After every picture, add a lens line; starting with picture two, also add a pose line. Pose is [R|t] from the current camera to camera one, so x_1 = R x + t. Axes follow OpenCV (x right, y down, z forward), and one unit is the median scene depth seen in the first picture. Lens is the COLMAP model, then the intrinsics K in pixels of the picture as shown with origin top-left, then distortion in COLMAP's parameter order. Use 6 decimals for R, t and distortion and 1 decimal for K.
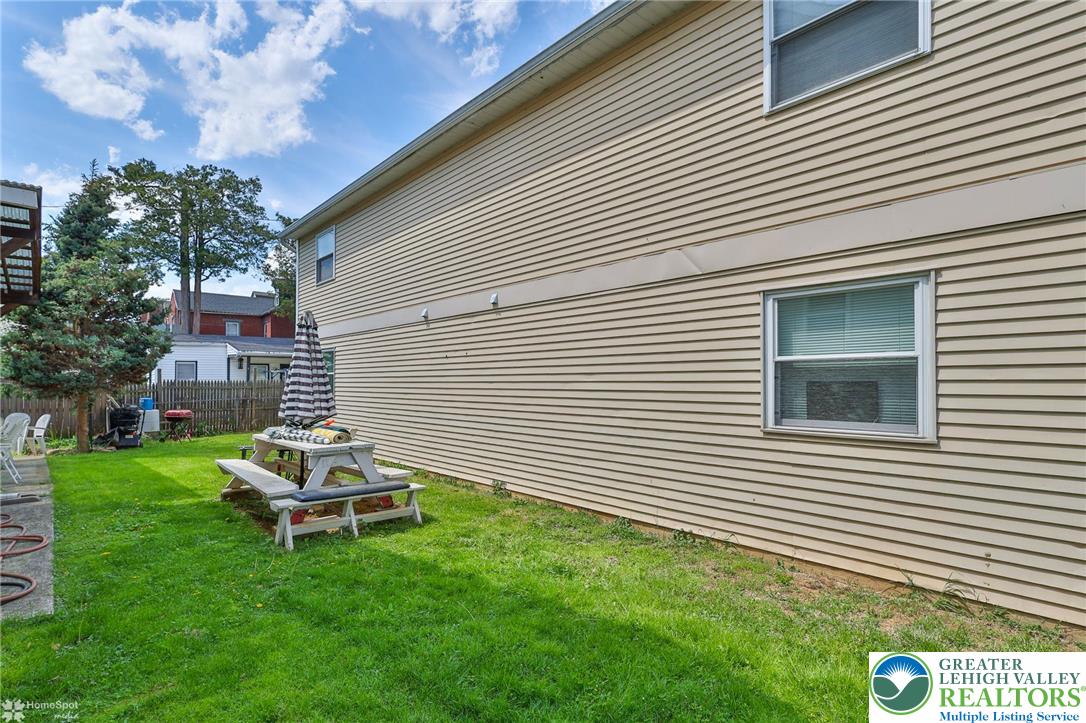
lens RADIAL K [[542.6, 0, 542.9], [0, 542.6, 380.0], [0, 0, 1]] dist [-0.004532, 0.015451]
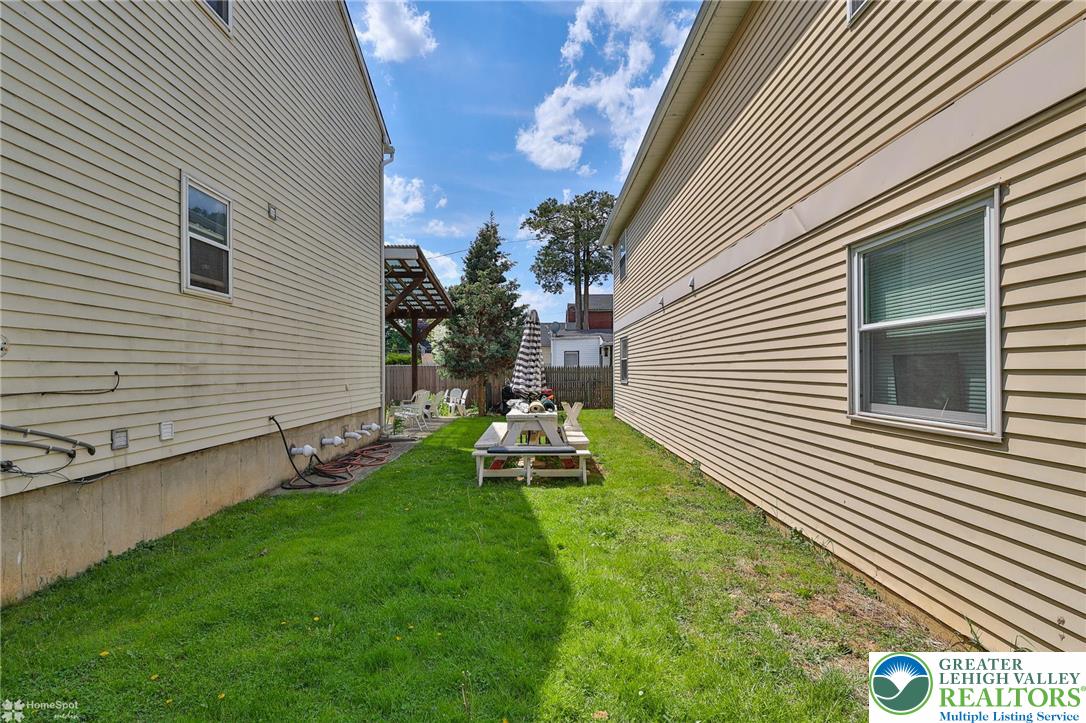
lens RADIAL K [[535.5, 0, 542.6], [0, 535.5, 372.2], [0, 0, 1]] dist [-0.051707, 0.035566]
pose [[0.747310, -0.002604, -0.664470, 0.556331], [0.010998, 0.999904, 0.008450, 0.013163], [0.664384, -0.013623, 0.747267, 0.100869]]
